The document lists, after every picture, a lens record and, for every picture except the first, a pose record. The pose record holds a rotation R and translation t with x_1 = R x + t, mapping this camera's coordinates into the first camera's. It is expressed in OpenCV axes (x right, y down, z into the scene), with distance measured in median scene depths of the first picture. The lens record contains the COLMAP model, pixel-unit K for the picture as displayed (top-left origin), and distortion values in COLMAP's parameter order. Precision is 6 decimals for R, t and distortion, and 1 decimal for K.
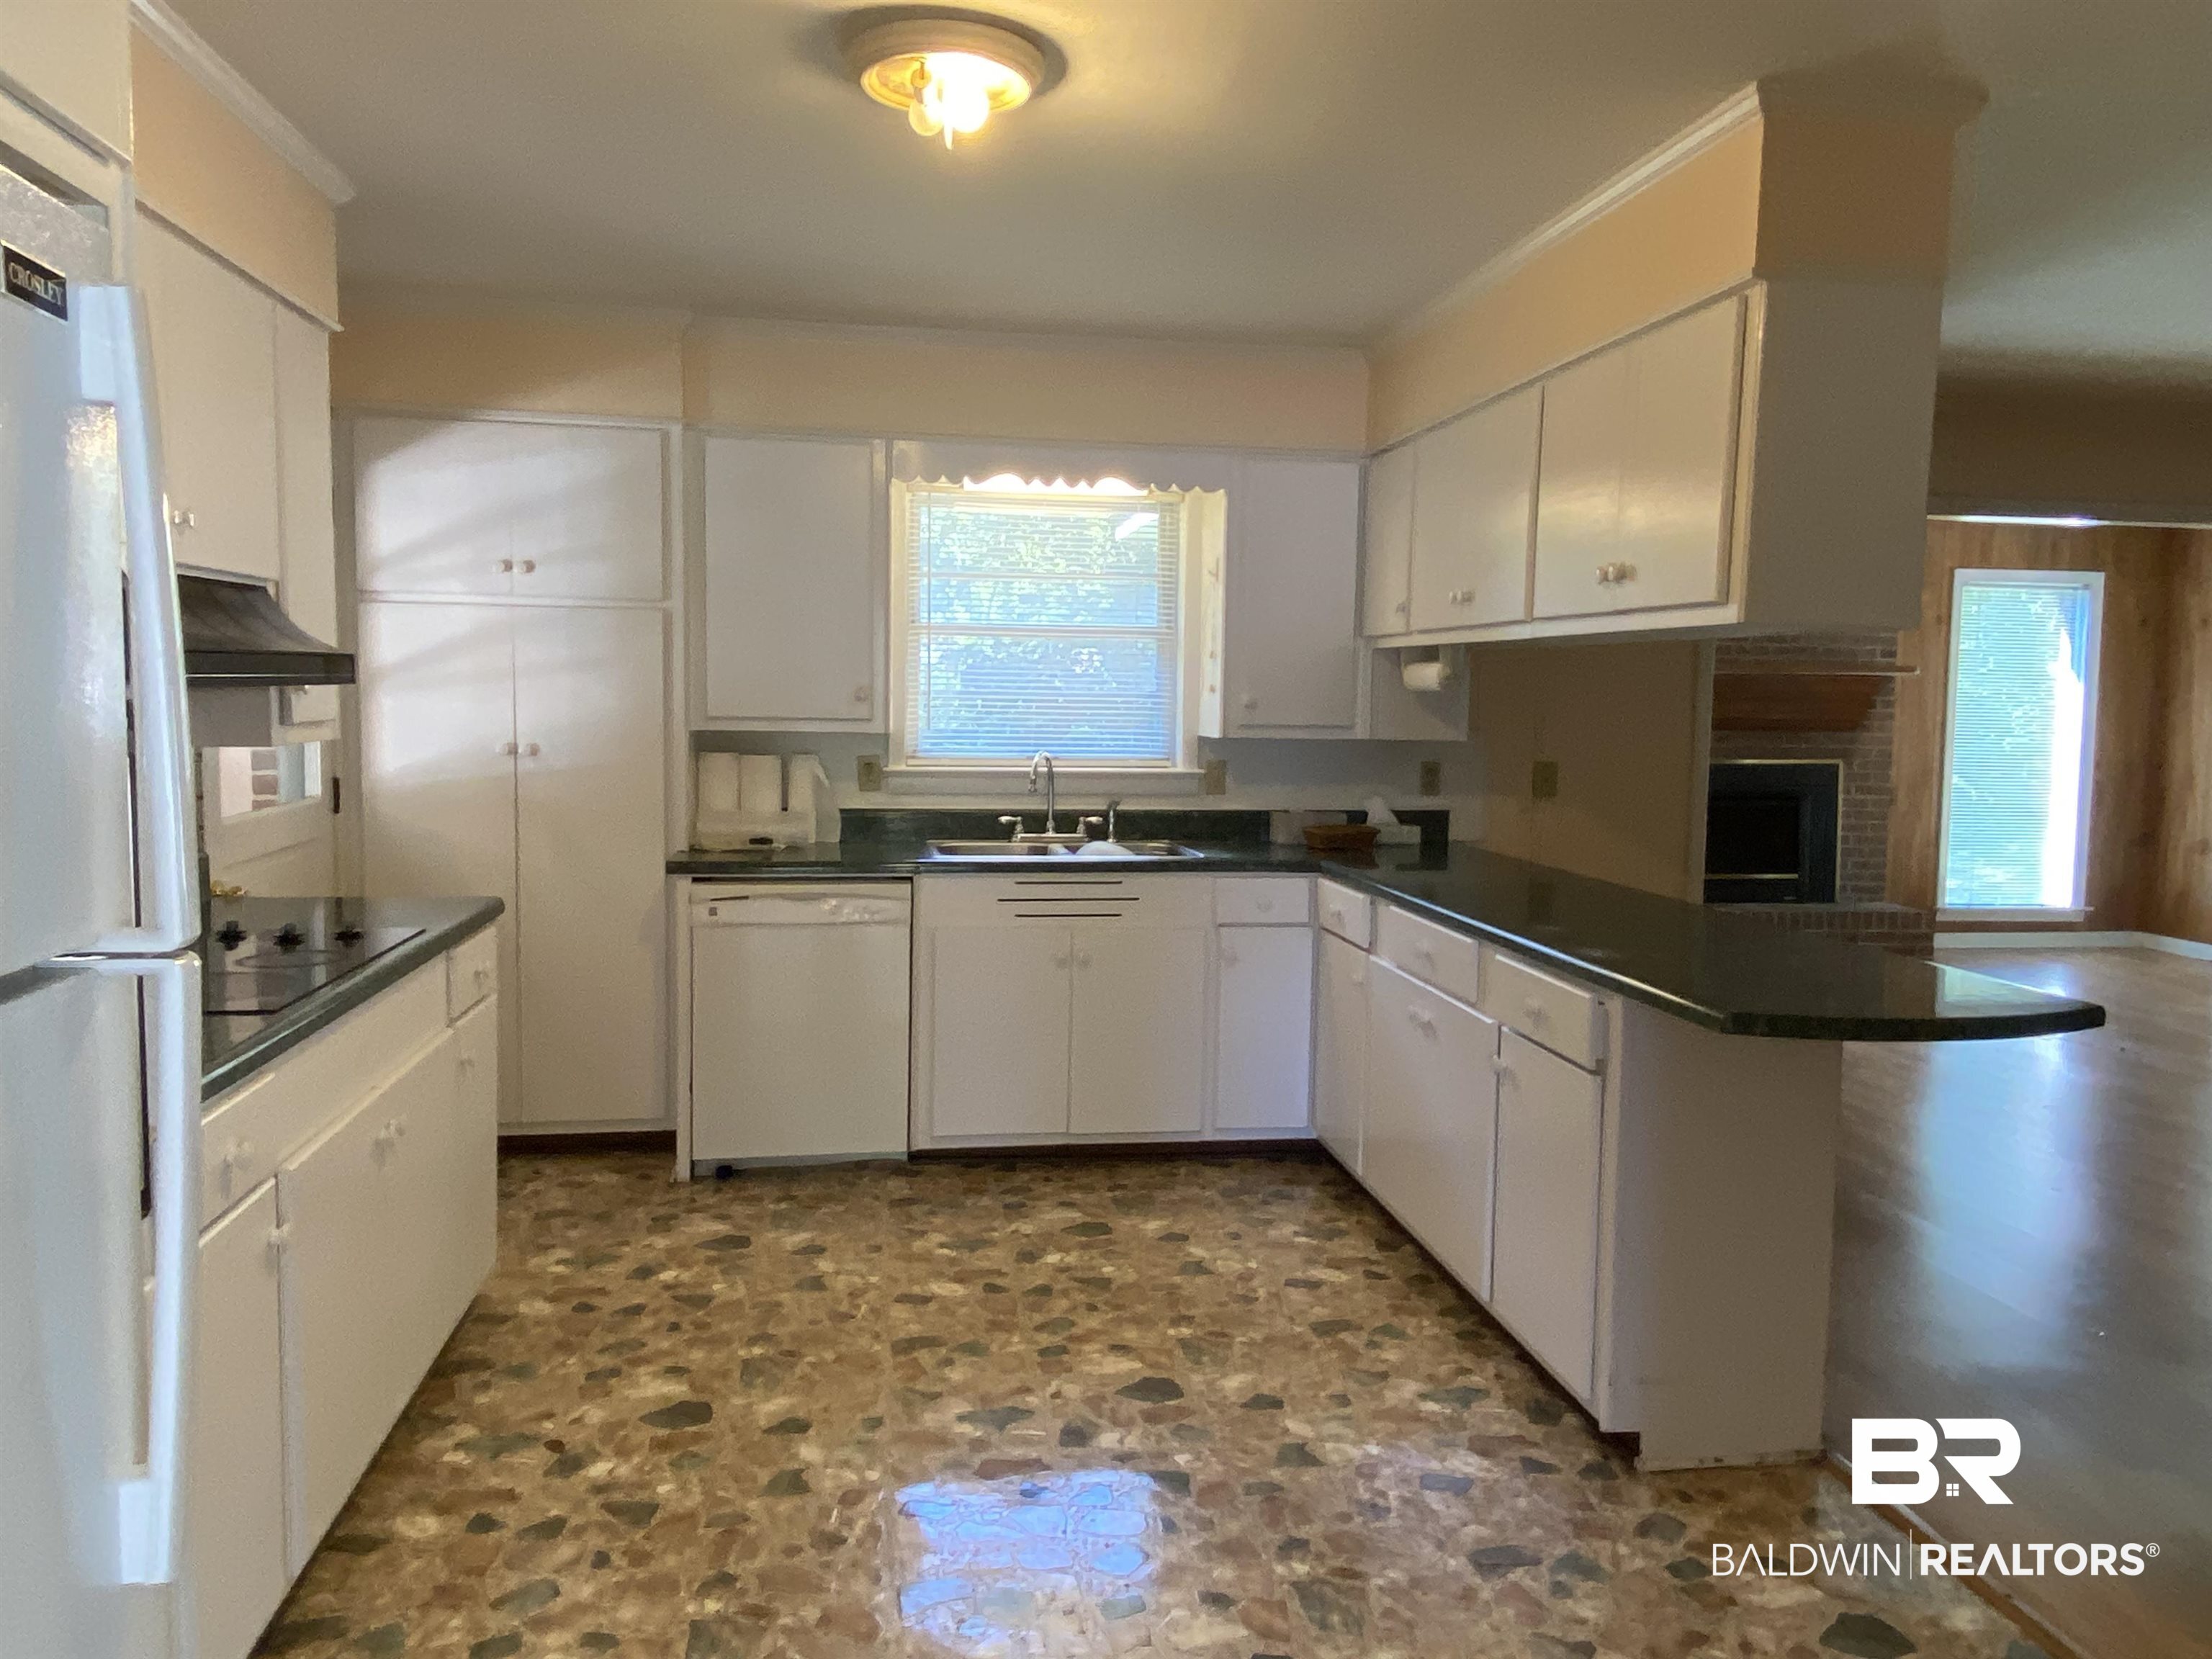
lens RADIAL K [[1549.2, 0, 1090.9], [0, 1549.2, 817.5], [0, 0, 1]] dist [0.096533, -0.119453]
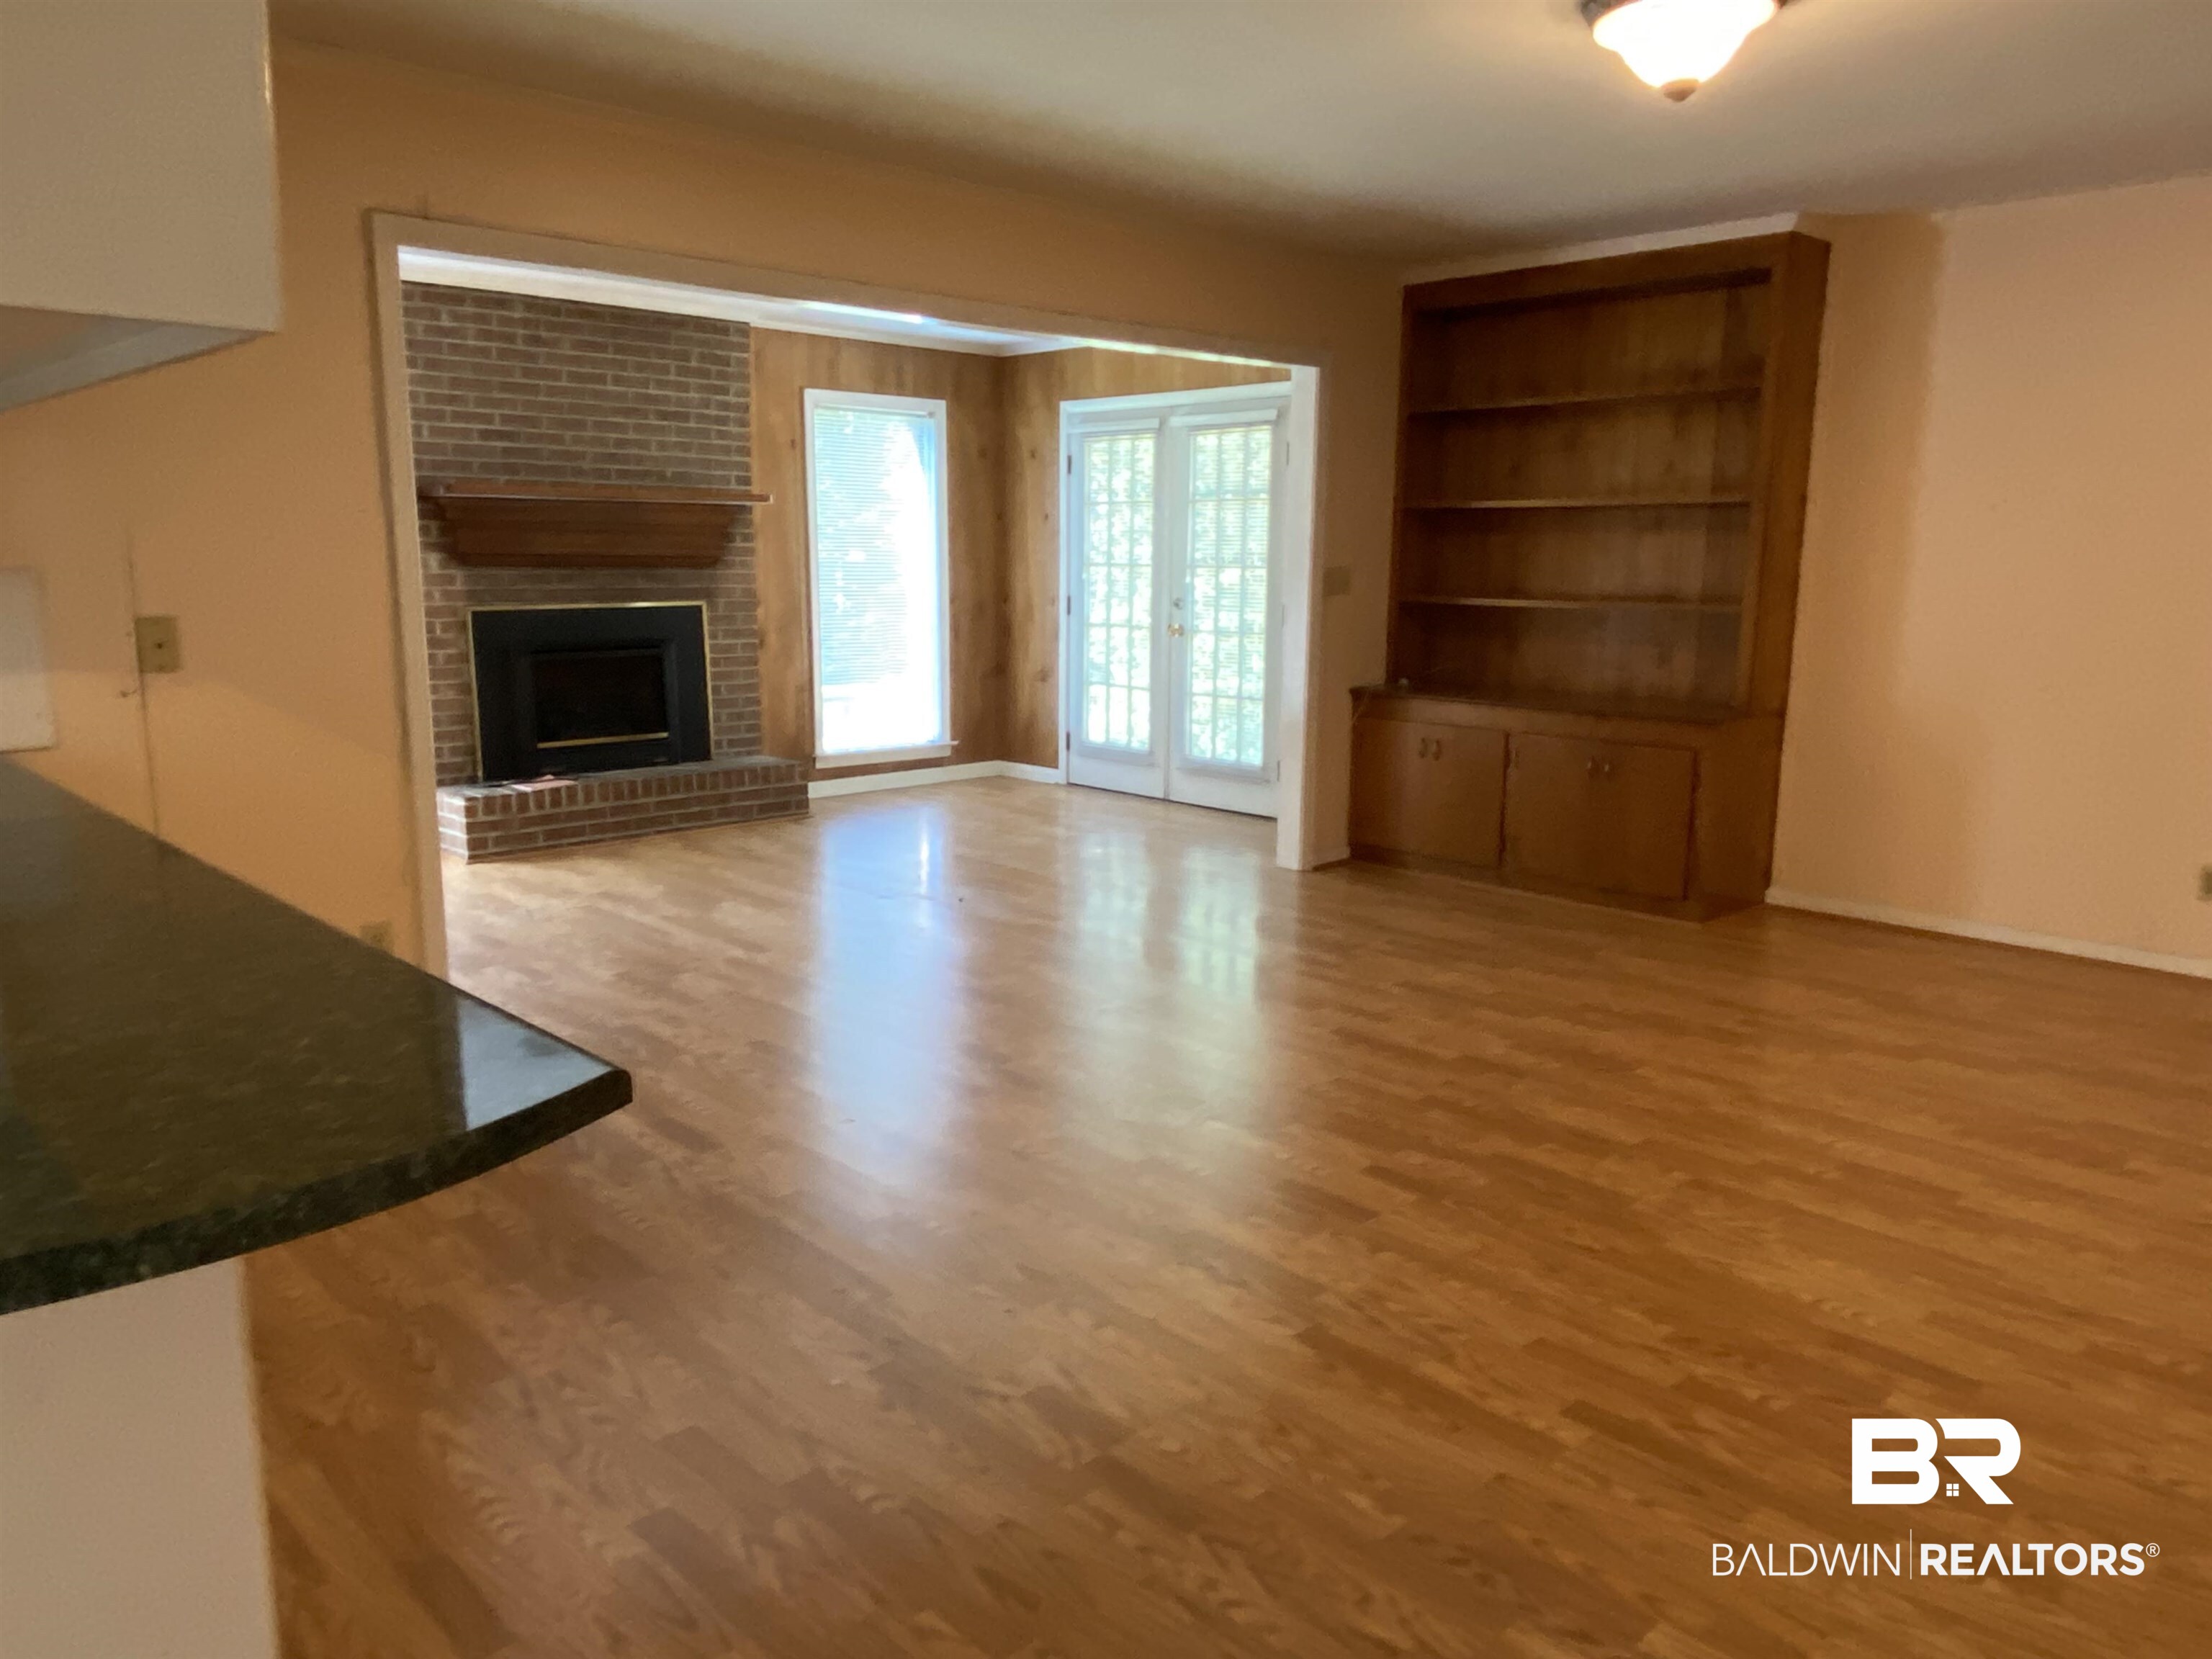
lens RADIAL K [[1549.2, 0, 1090.9], [0, 1549.2, 817.5], [0, 0, 1]] dist [0.096533, -0.119453]
pose [[0.816730, -0.107550, 0.566908, 0.140127], [0.049882, 0.991958, 0.116324, -0.006343], [-0.574860, -0.066727, 0.815527, 0.141057]]
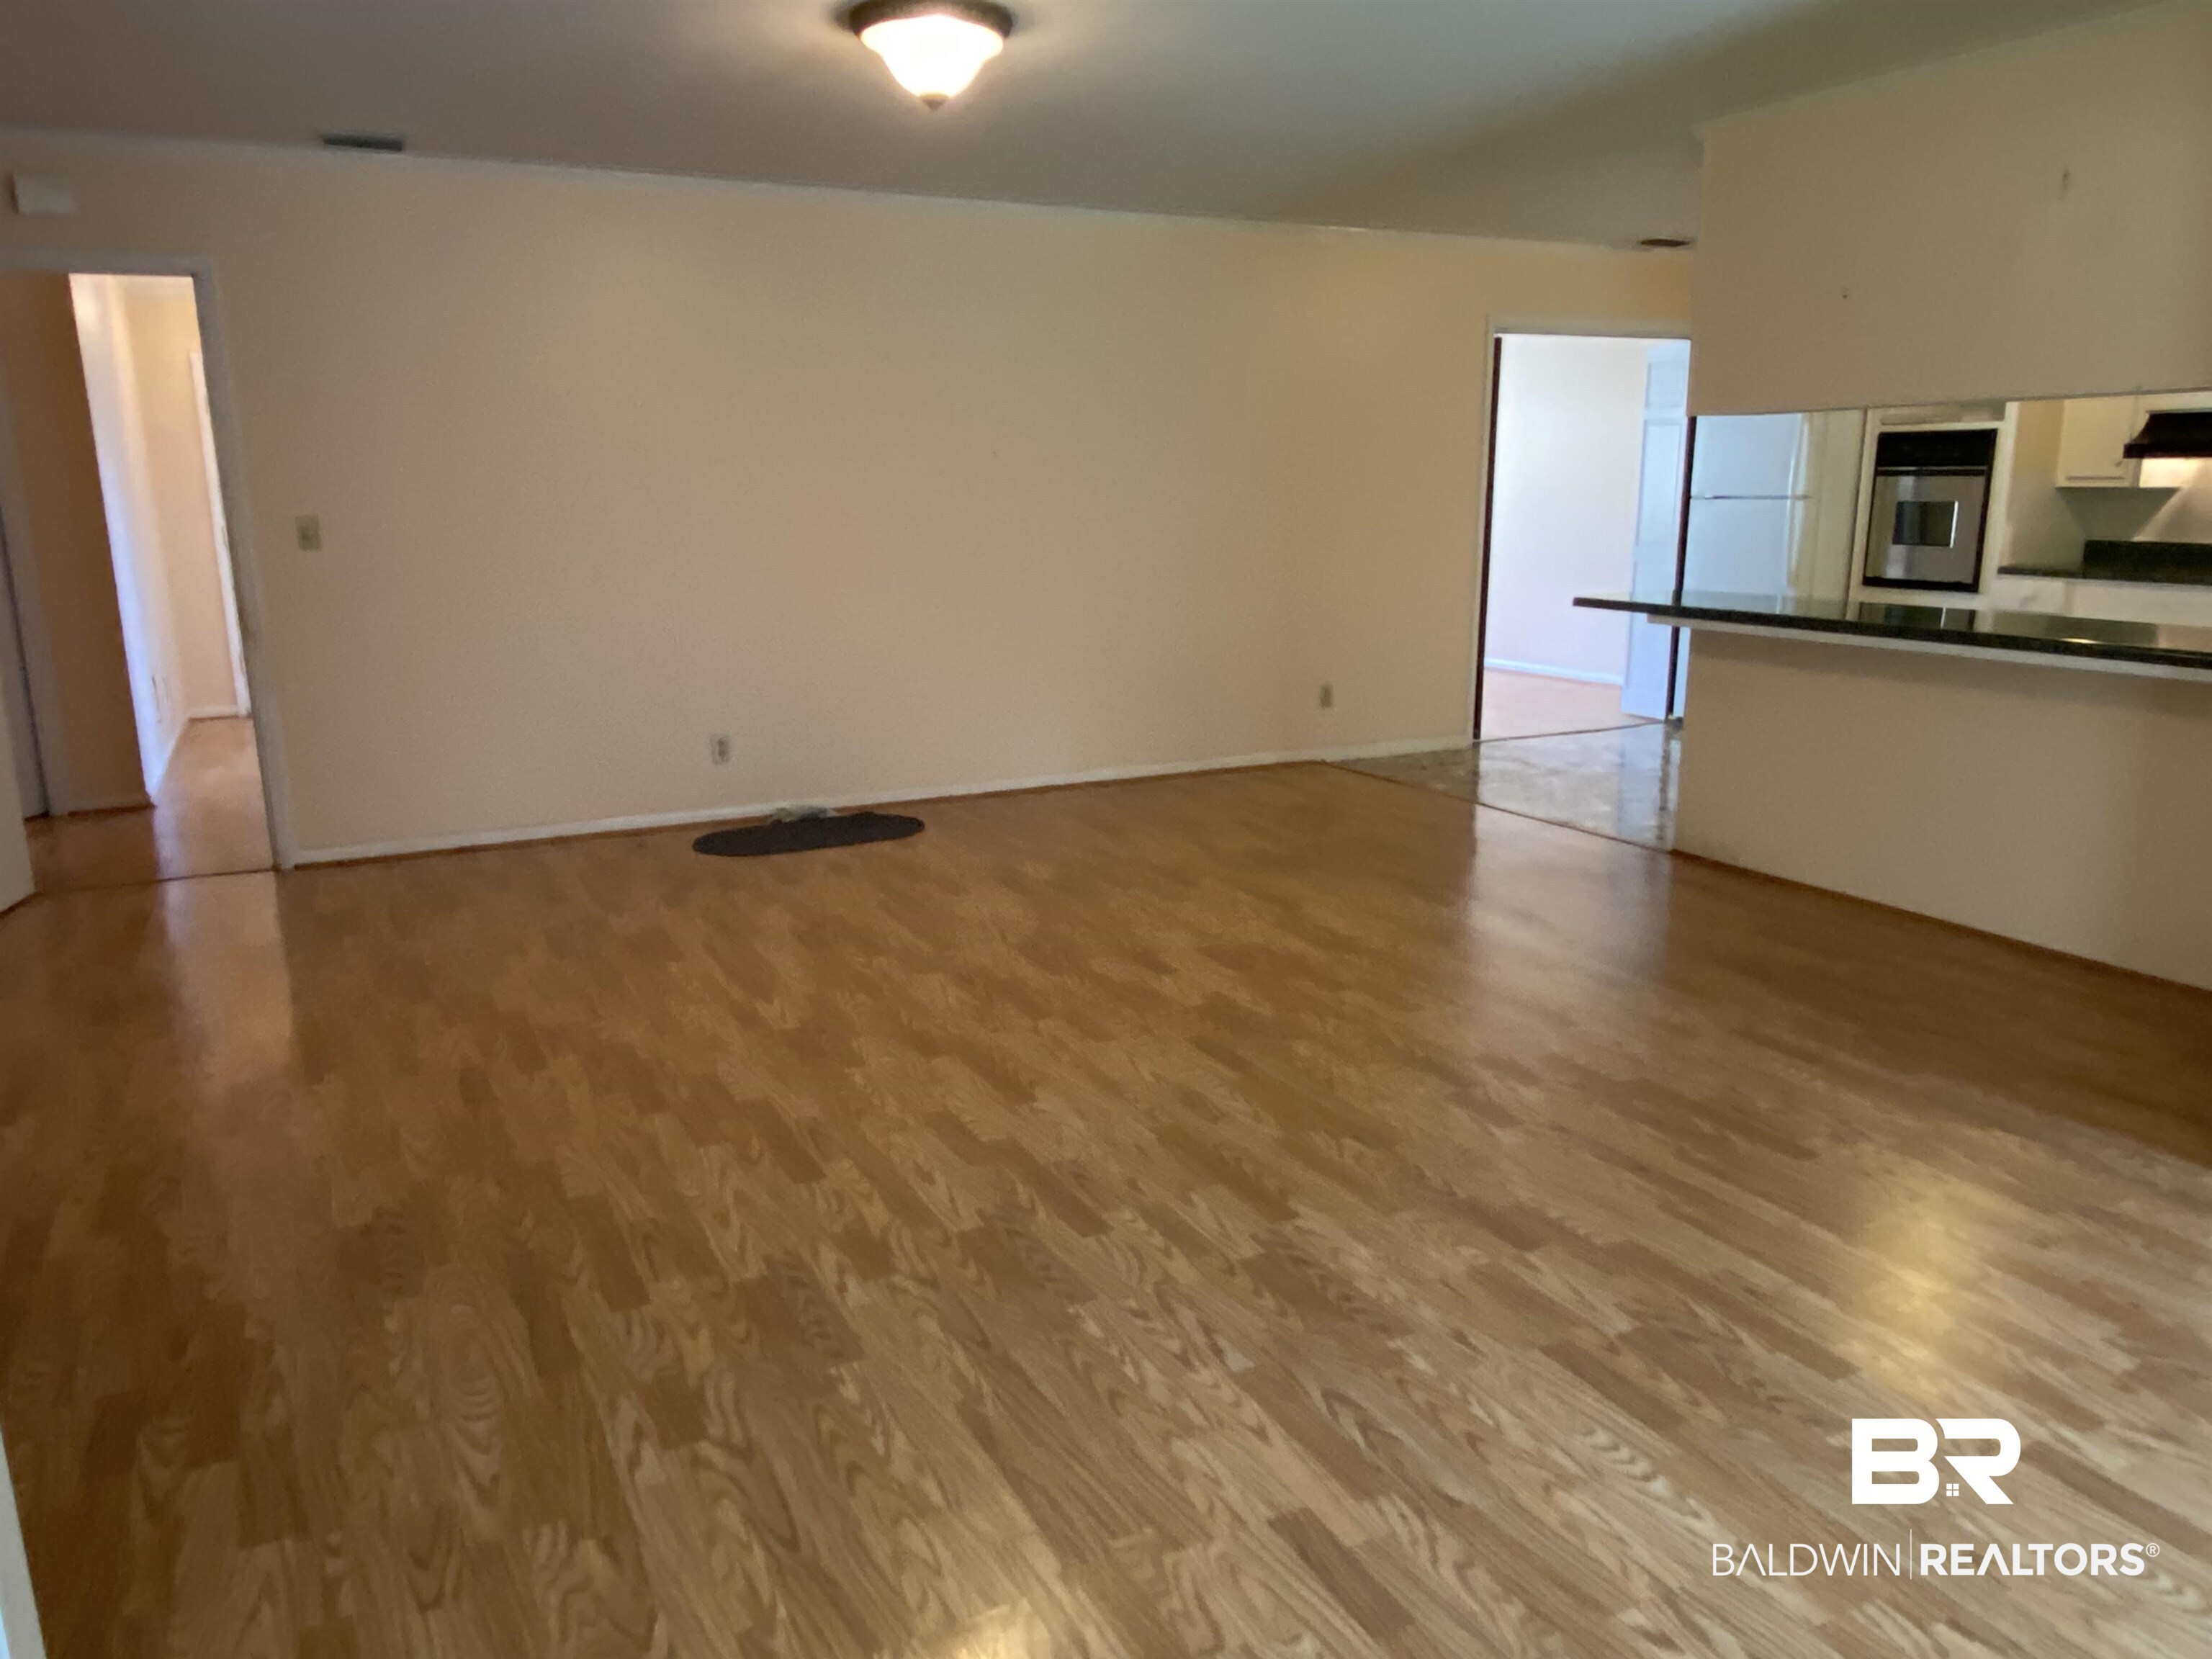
lens RADIAL K [[1549.2, 0, 1090.9], [0, 1549.2, 817.5], [0, 0, 1]] dist [0.096533, -0.119453]
pose [[-0.951122, 0.063150, -0.302289, 0.592473], [-0.026400, 0.958658, 0.283334, -0.059472], [0.307685, 0.277466, -0.910134, 0.864342]]
